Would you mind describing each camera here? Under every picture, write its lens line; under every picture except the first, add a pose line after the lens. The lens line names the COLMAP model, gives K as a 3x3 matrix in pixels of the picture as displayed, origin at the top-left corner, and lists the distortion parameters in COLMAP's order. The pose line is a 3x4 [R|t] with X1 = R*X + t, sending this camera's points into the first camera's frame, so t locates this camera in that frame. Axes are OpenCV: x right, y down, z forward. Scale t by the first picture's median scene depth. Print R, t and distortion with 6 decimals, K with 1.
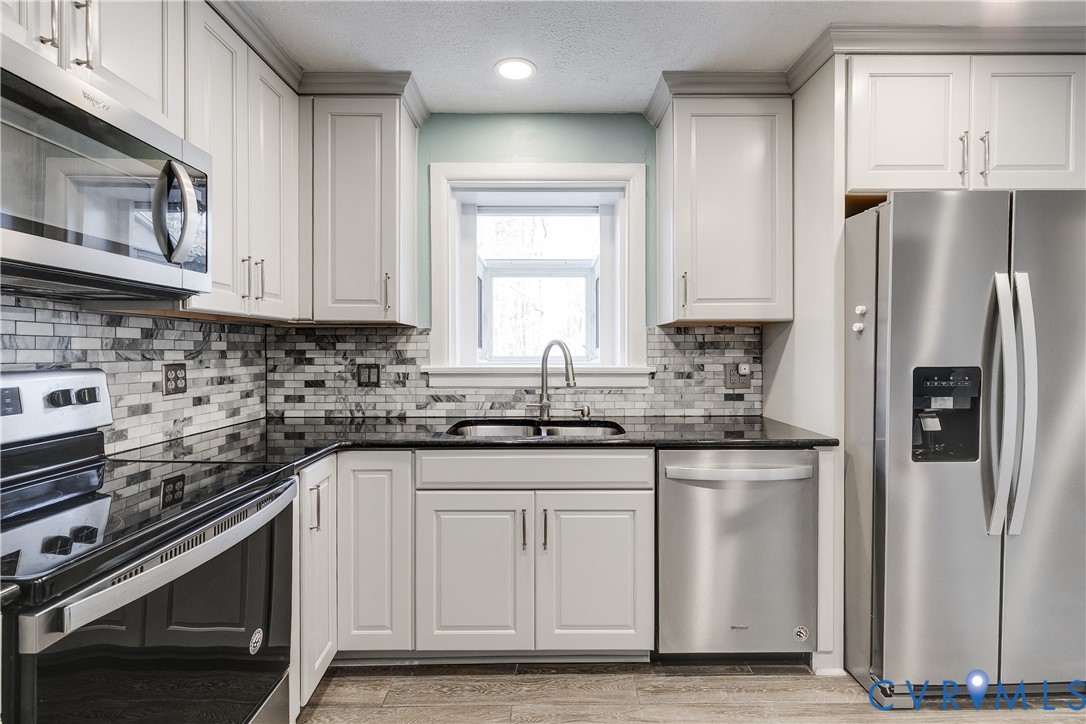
lens RADIAL K [[492.3, 0, 540.9], [0, 492.3, 351.7], [0, 0, 1]] dist [0.006882, -0.002225]
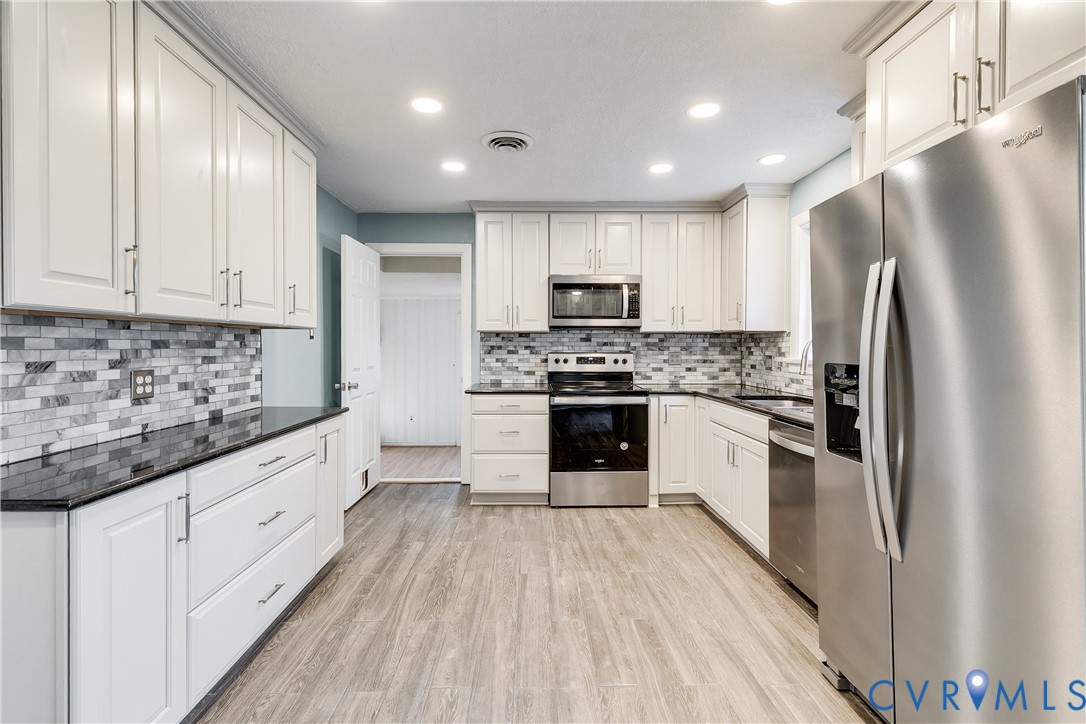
lens RADIAL K [[492.3, 0, 546.3], [0, 492.3, 346.3], [0, 0, 1]] dist [0.006882, -0.002225]
pose [[0.026633, 0.001580, -0.999644, 1.407976], [-0.005933, 0.999981, 0.001422, -0.004002], [0.999628, 0.005893, 0.026642, 0.277083]]
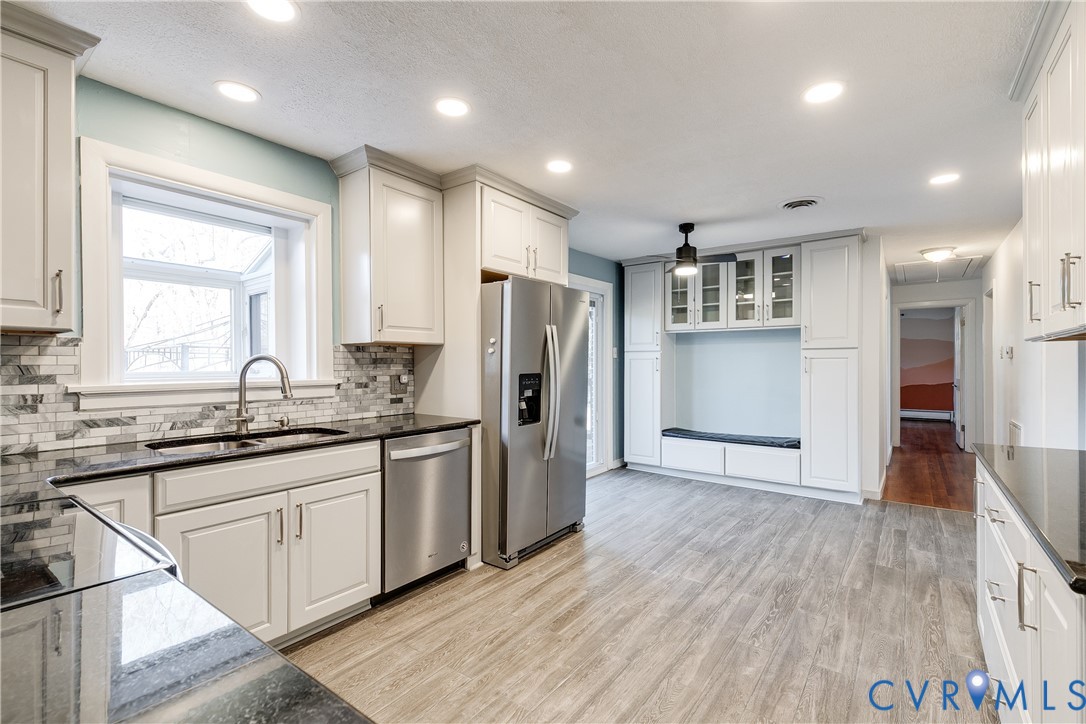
lens RADIAL K [[492.3, 0, 548.9], [0, 492.3, 363.7], [0, 0, 1]] dist [0.006882, -0.002225]
pose [[0.597124, 0.000939, 0.802149, -0.484460], [0.005044, 0.999975, -0.004926, 0.002690], [-0.802133, 0.006988, 0.597104, -0.127150]]
